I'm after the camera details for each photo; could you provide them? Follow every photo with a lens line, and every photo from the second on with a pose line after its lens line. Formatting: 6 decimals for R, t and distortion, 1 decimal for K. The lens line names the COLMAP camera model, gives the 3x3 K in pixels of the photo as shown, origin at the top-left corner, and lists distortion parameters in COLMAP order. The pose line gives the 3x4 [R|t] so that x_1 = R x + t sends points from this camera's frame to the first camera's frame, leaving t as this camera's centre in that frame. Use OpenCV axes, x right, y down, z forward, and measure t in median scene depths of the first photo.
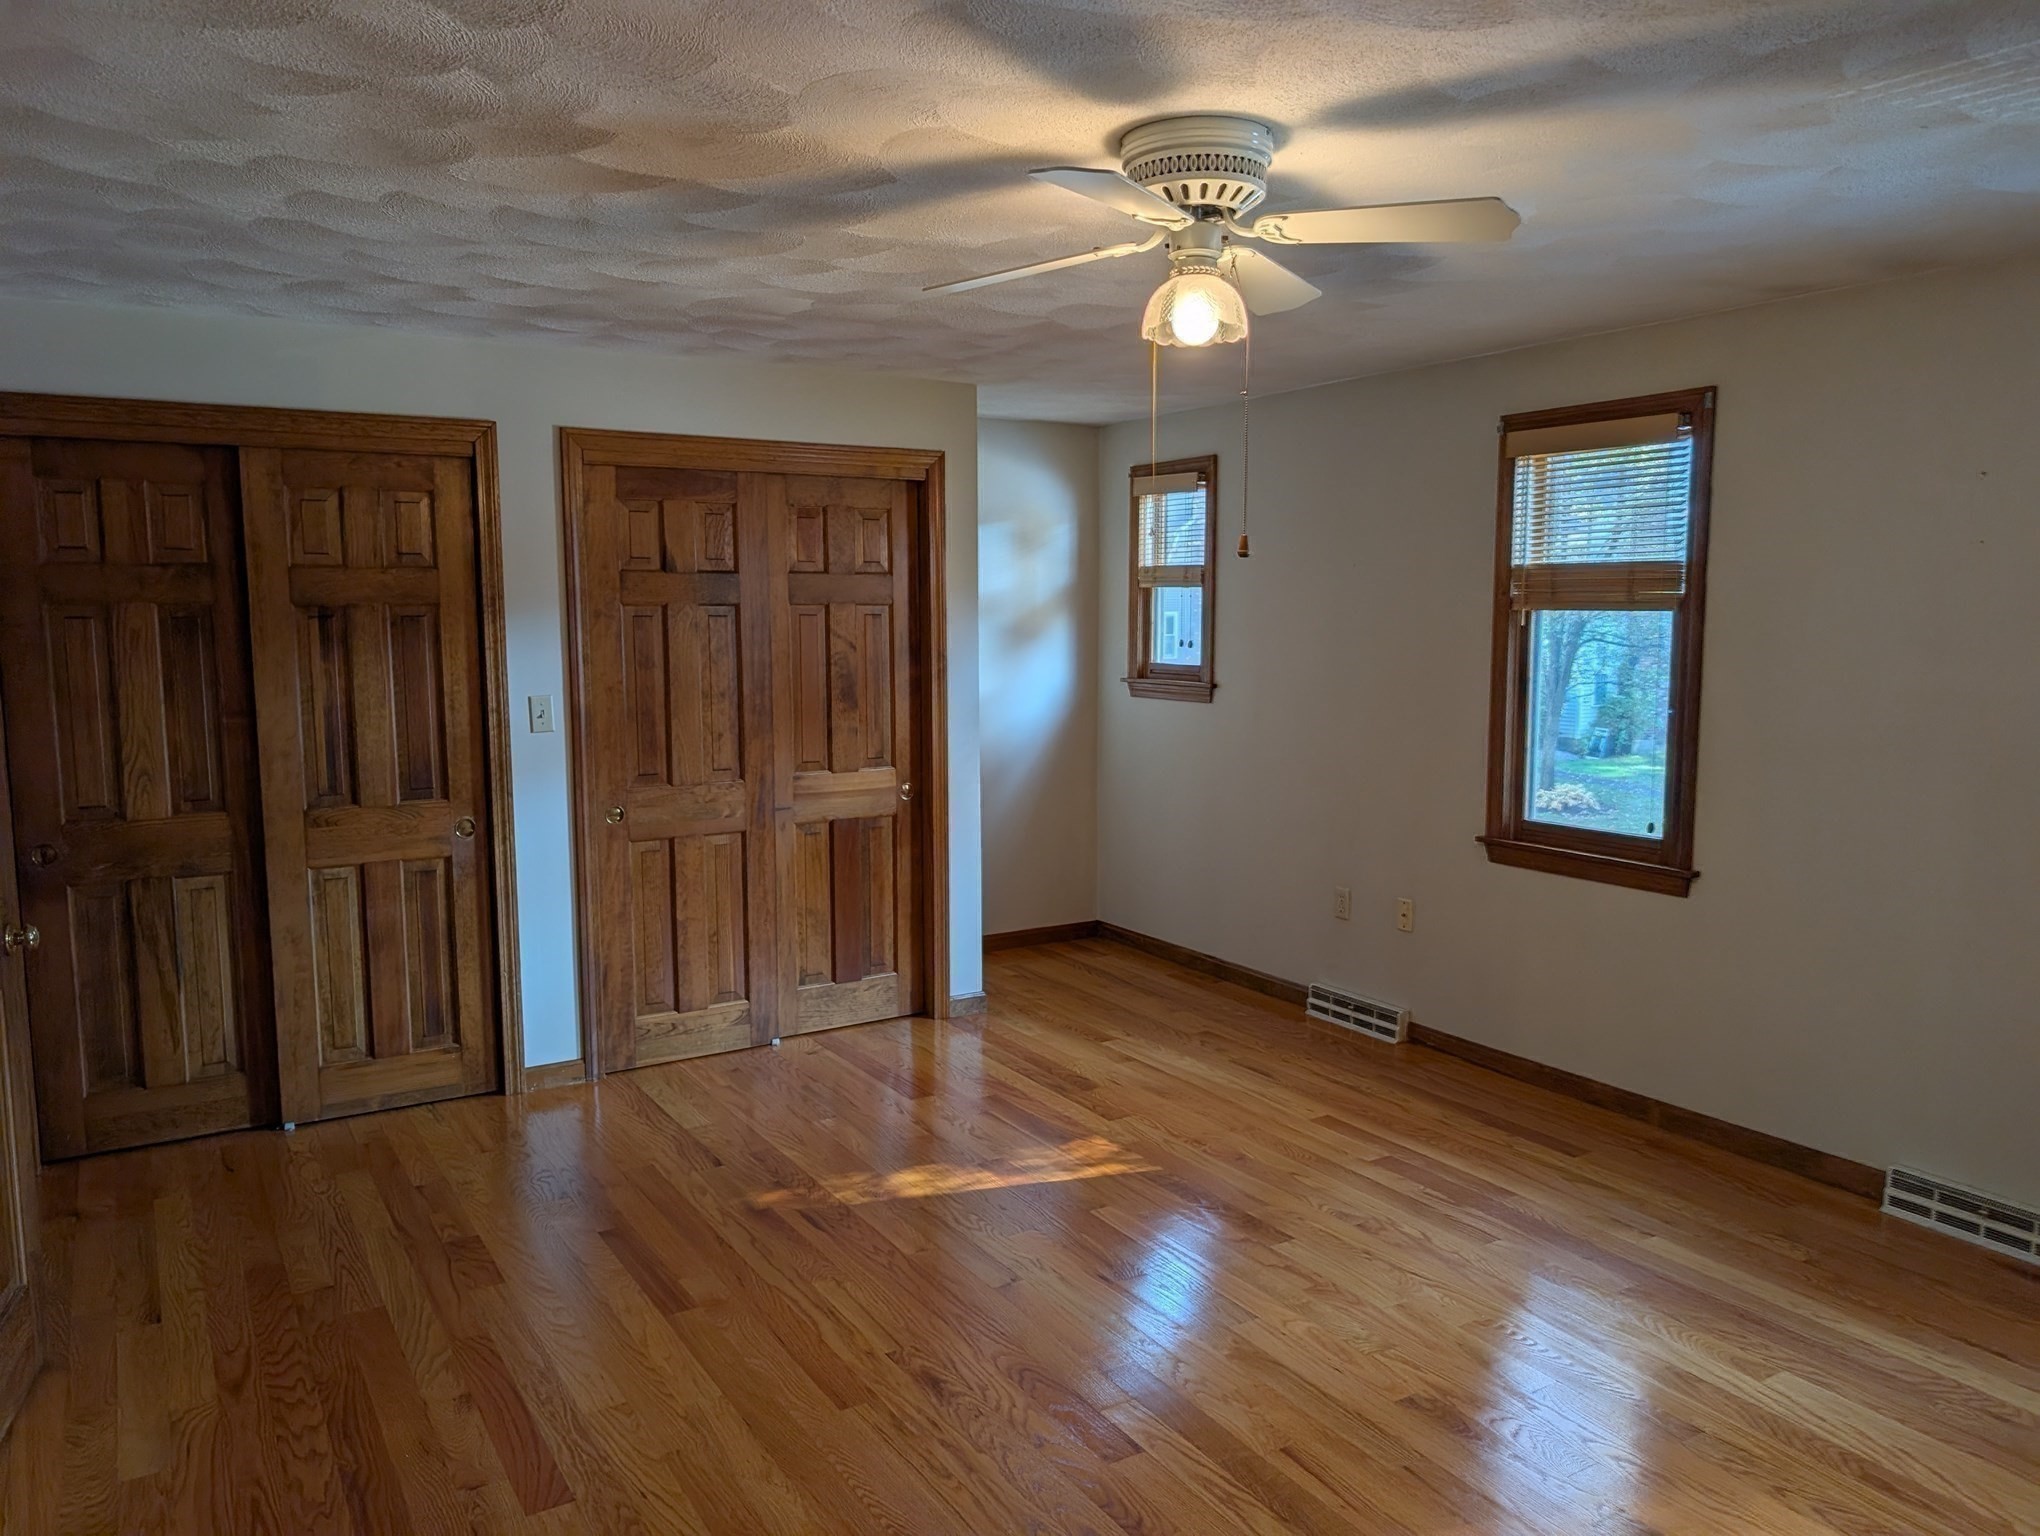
lens RADIAL K [[1446.6, 0, 1020.0], [0, 1446.6, 768.0], [0, 0, 1]] dist [0.001389, -0.004838]
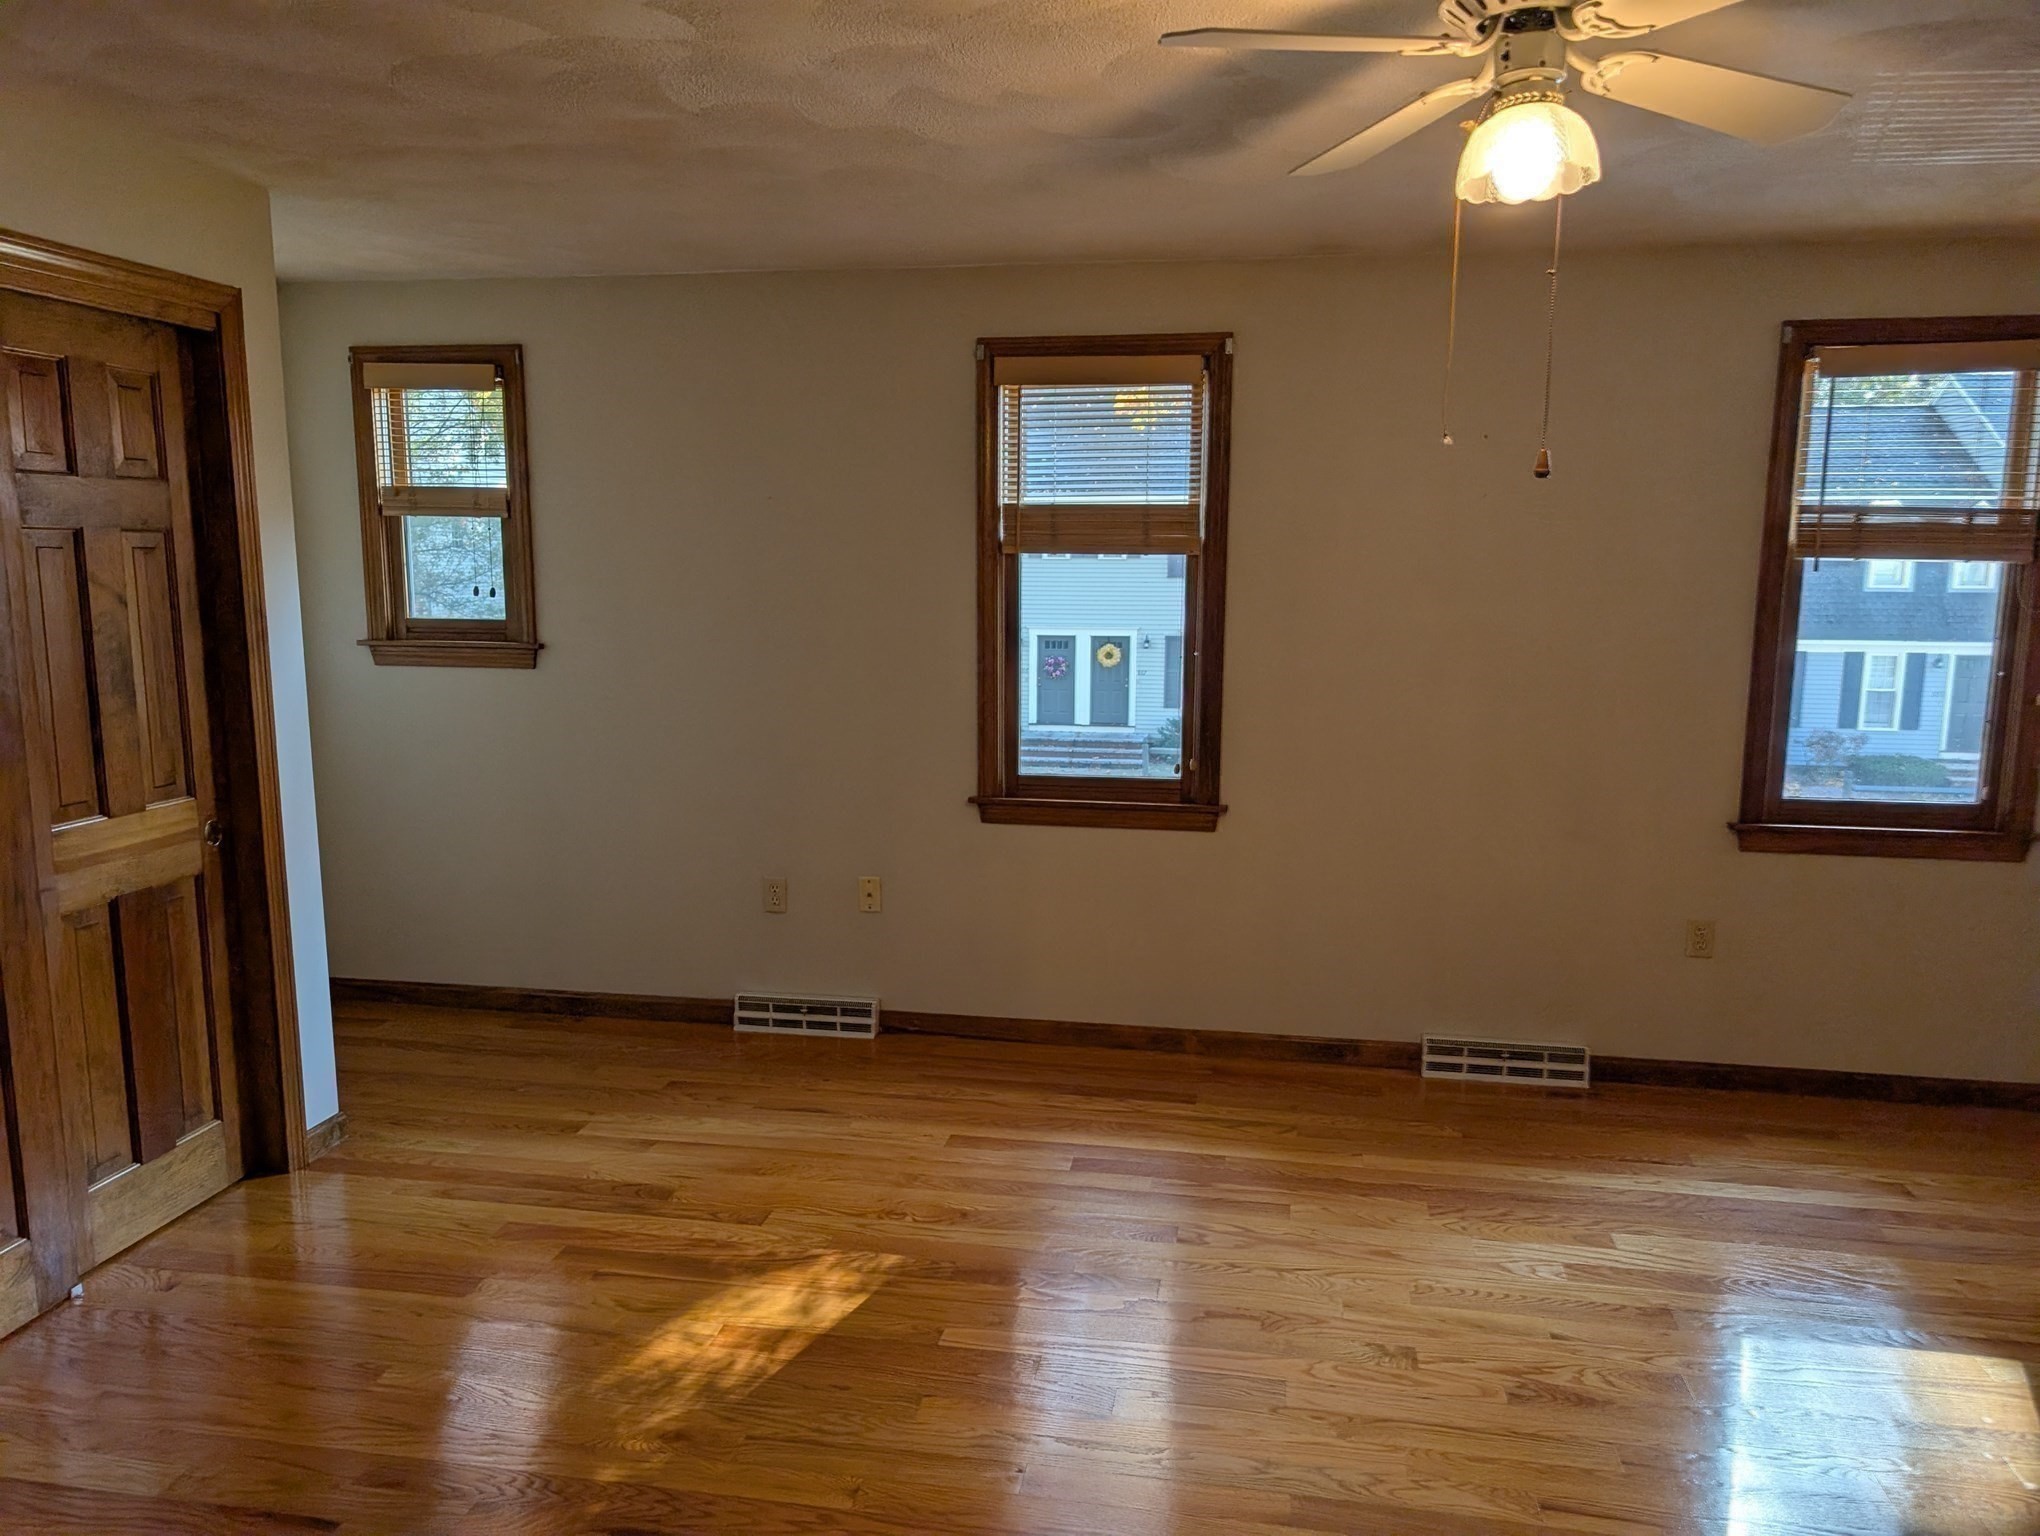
lens RADIAL K [[1428.5, 0, 1016.7], [0, 1428.5, 786.8], [0, 0, 1]] dist [0.088763, -0.146306]
pose [[0.665377, -0.107723, 0.738694, -0.332525], [0.074257, 0.994177, 0.078093, -0.028650], [-0.742805, 0.002892, 0.669502, 0.348923]]
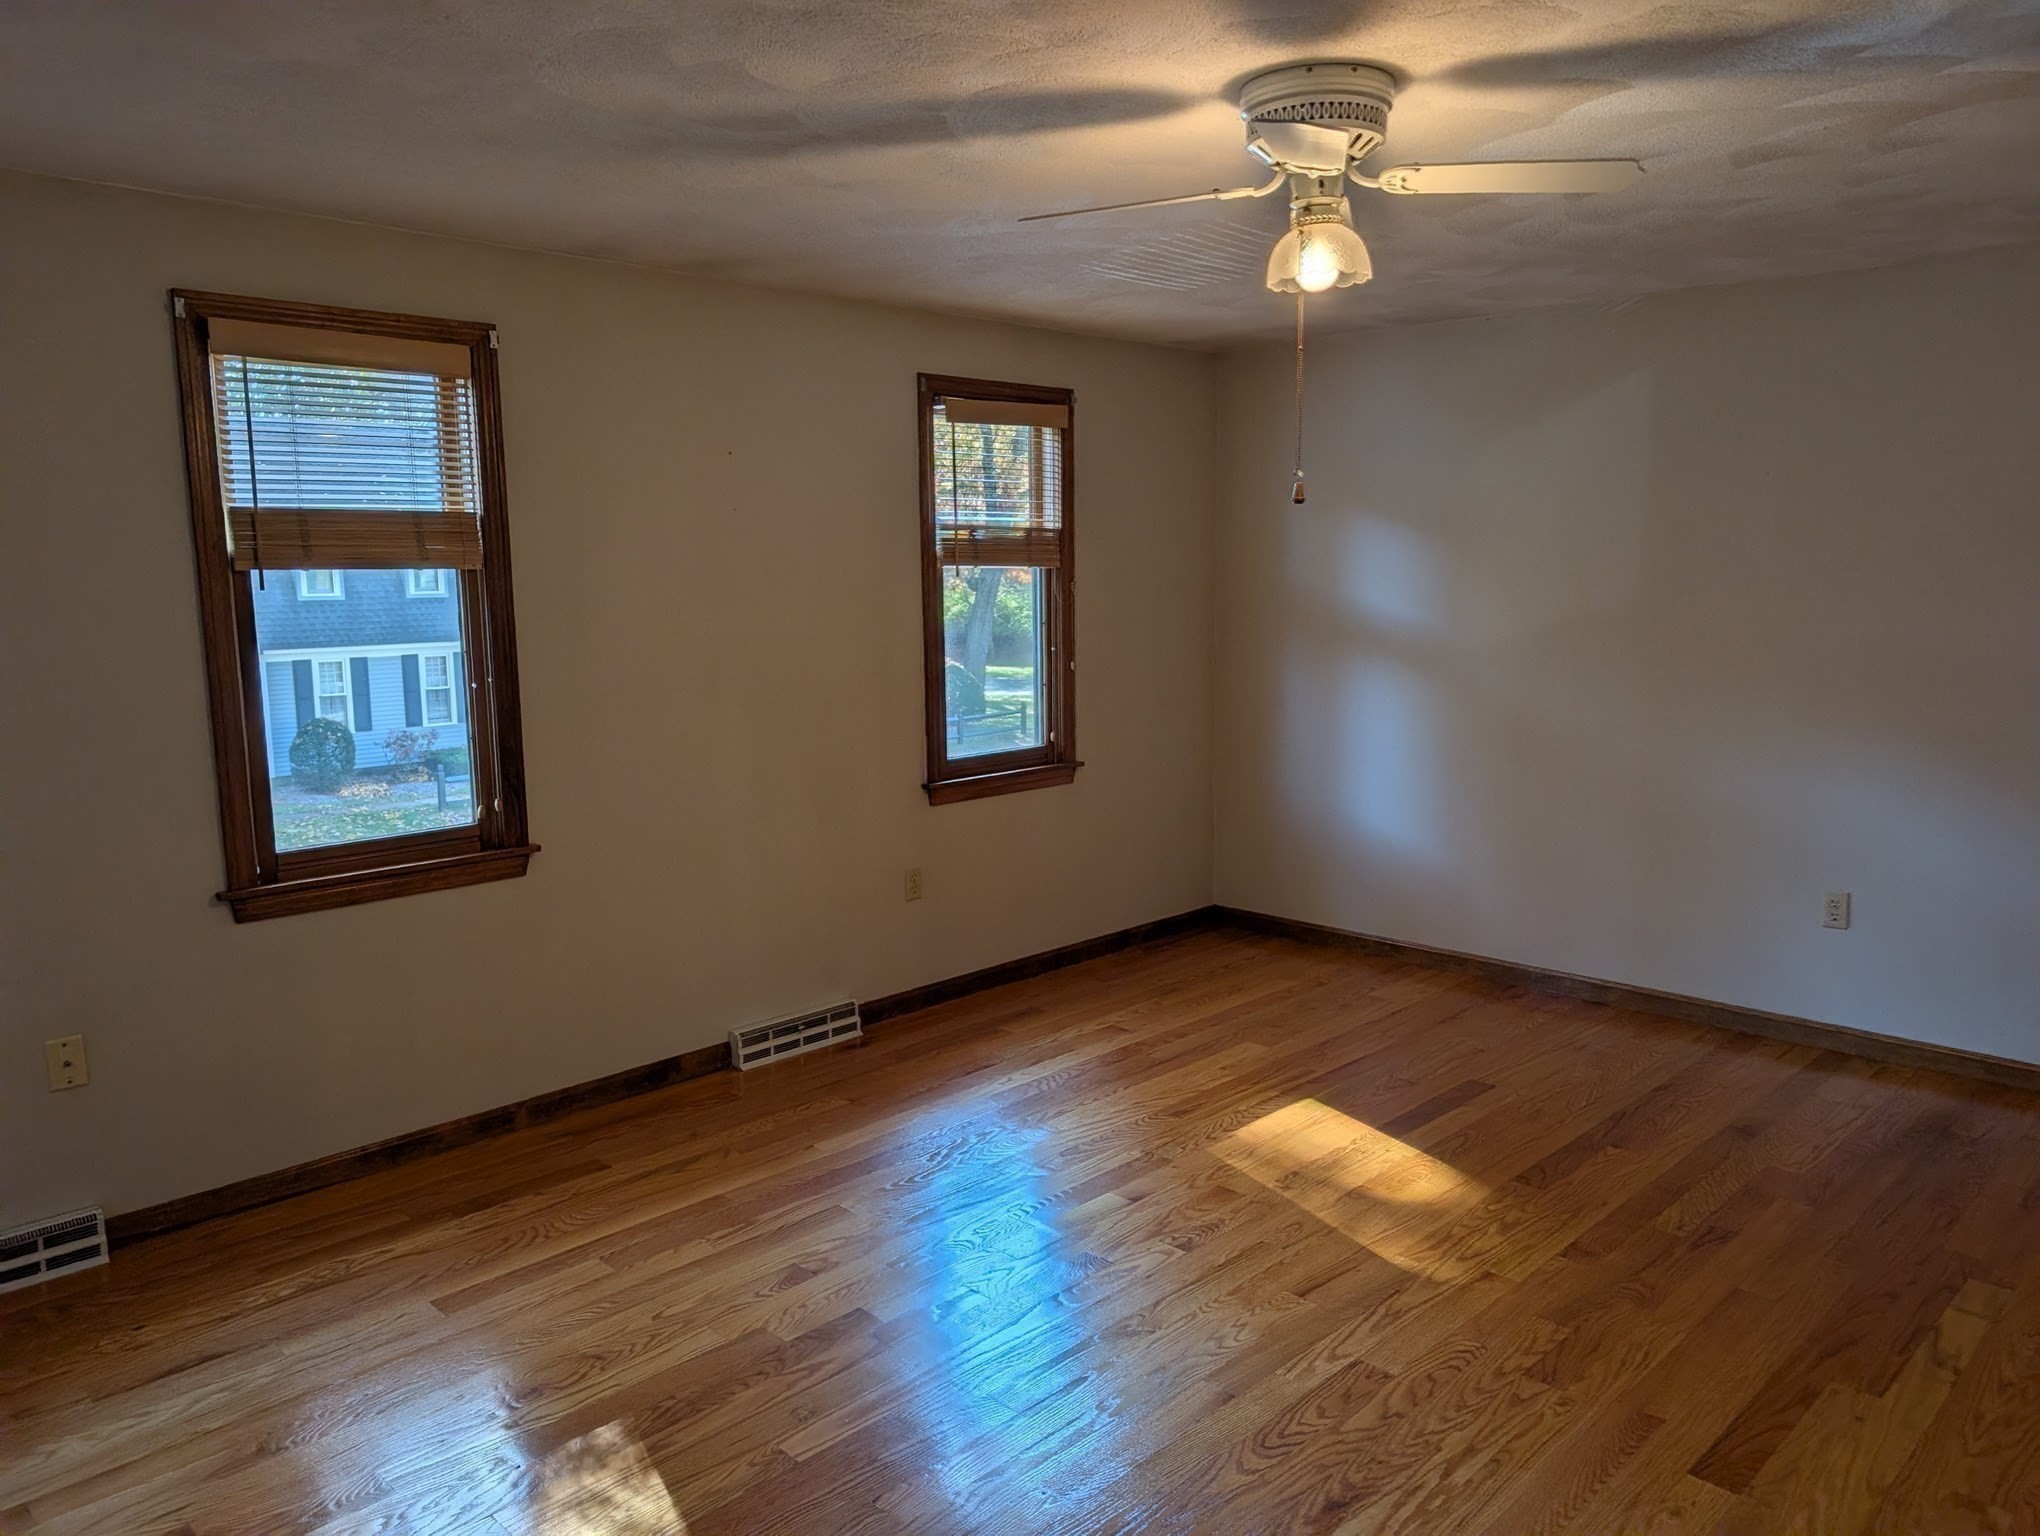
lens RADIAL K [[1446.6, 0, 1020.0], [0, 1446.6, 768.0], [0, 0, 1]] dist [0.001389, -0.004838]
pose [[-0.236697, -0.127460, 0.963186, -0.428432], [0.120960, 0.979779, 0.159381, -0.075092], [-0.964024, 0.154232, -0.216494, 0.743709]]
